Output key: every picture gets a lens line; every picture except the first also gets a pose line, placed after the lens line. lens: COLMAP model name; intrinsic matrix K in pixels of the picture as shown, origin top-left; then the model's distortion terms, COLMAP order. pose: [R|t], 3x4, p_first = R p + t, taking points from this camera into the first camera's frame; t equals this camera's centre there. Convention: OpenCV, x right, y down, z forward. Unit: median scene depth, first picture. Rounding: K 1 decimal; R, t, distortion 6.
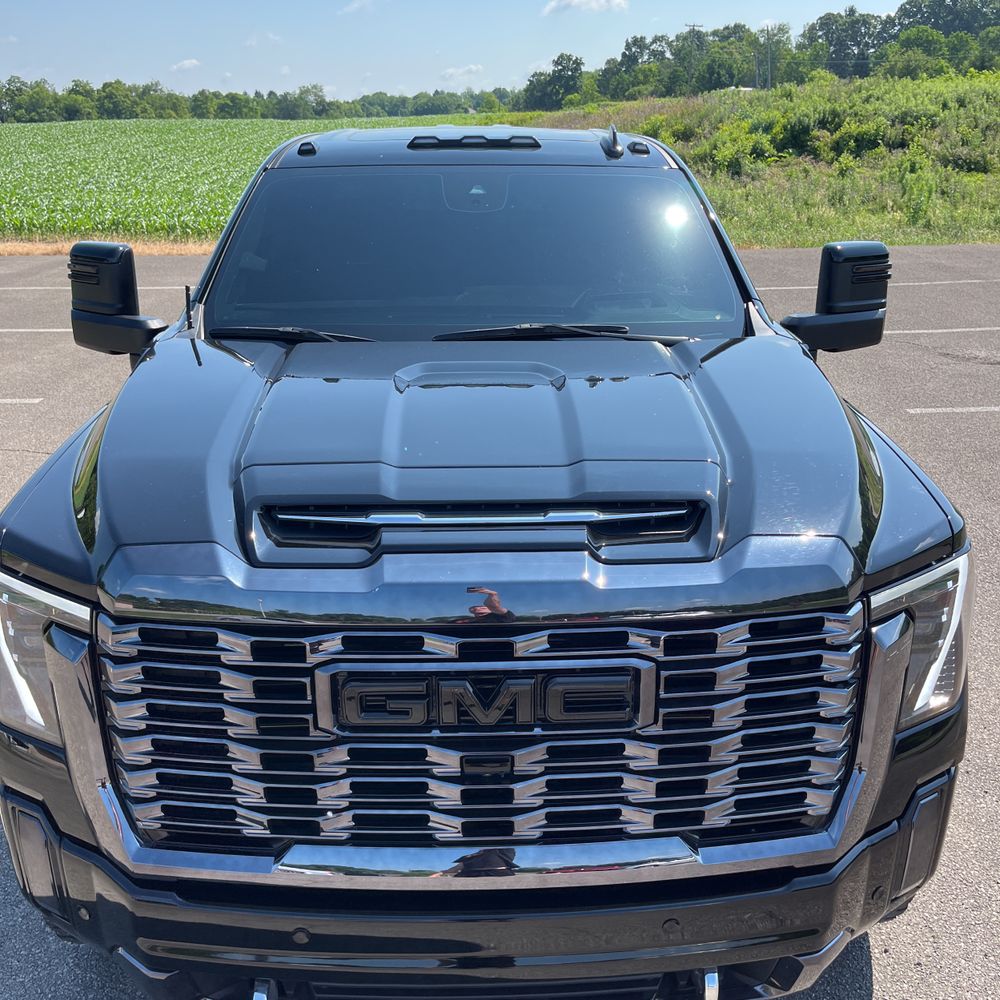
lens RADIAL K [[1041.7, 0, 503.3], [0, 1041.7, 502.2], [0, 0, 1]] dist [0.018037, 0.000000]
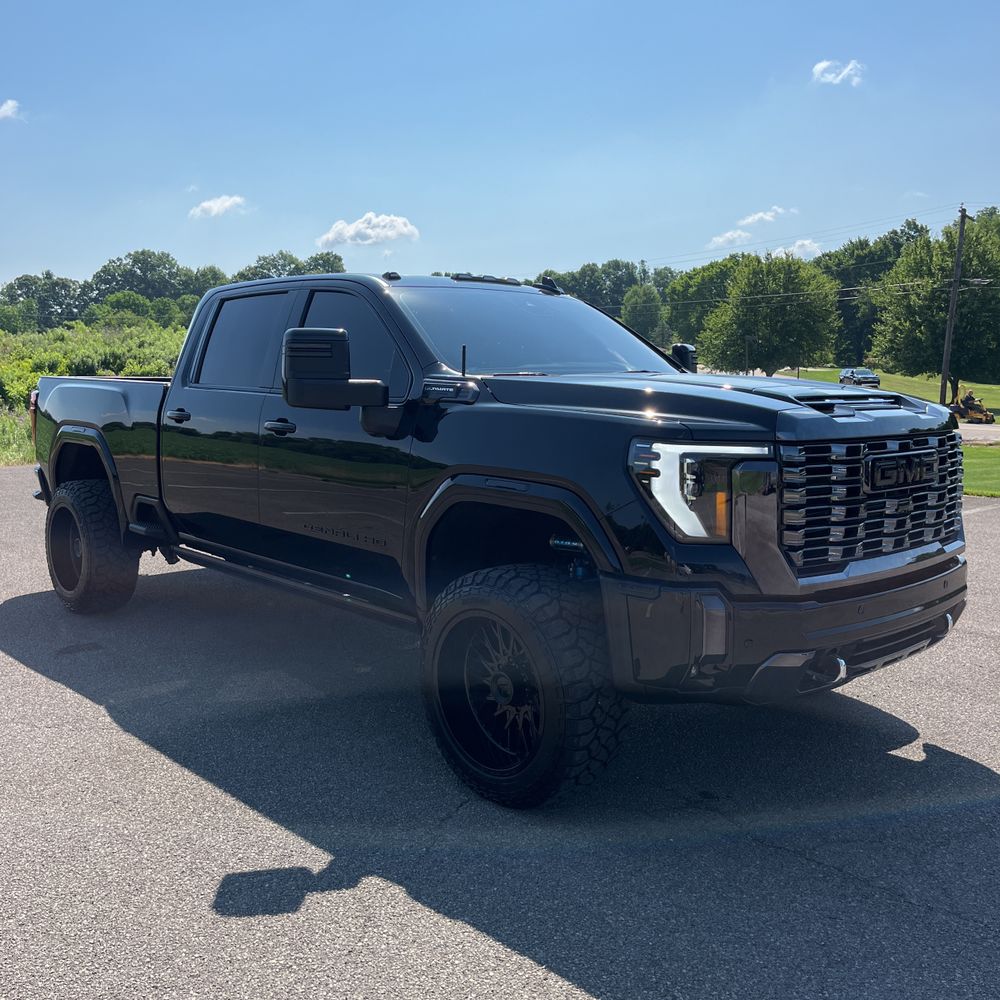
lens RADIAL K [[1041.7, 0, 498.6], [0, 1041.7, 497.7], [0, 0, 1]] dist [0.018037, 0.000000]
pose [[0.751297, -0.070272, 0.656212, -0.101016], [0.221671, 0.963418, -0.150621, 0.018586], [-0.621622, 0.258625, 0.739391, -0.003351]]
